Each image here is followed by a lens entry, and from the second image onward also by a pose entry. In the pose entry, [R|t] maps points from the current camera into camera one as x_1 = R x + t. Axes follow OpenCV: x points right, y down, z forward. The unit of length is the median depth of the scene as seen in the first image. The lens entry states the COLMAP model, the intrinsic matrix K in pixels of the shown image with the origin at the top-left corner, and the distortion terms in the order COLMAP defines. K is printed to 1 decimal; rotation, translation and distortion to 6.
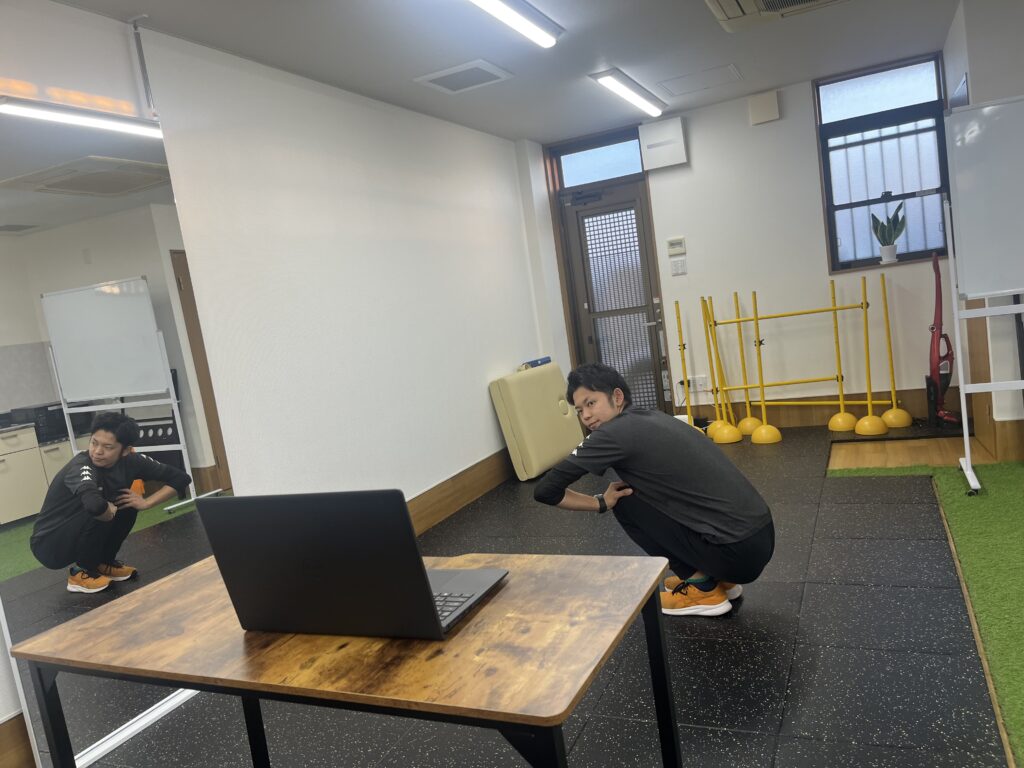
lens RADIAL K [[775.4, 0, 514.8], [0, 775.4, 396.9], [0, 0, 1]] dist [0.053198, -0.073147]
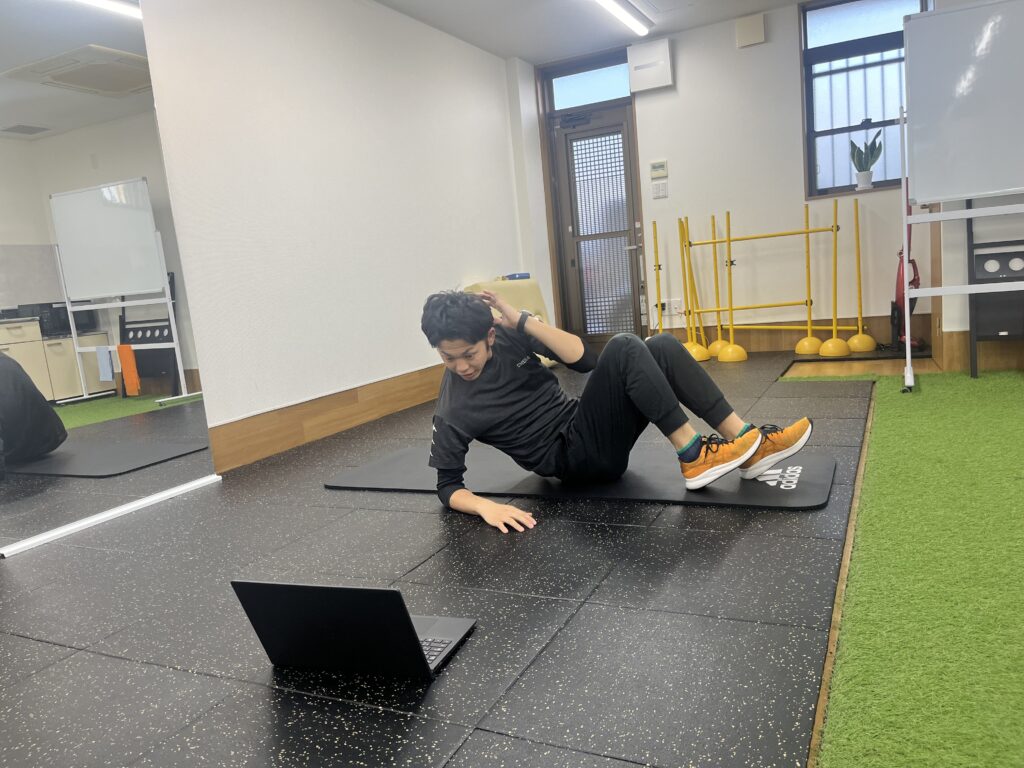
lens RADIAL K [[775.4, 0, 505.2], [0, 775.4, 393.2], [0, 0, 1]] dist [0.053198, -0.073147]
pose [[0.998081, 0.051421, -0.034486, 0.061464], [-0.050221, 0.998132, 0.034797, 0.077930], [0.036211, -0.032998, 0.998799, -0.036084]]
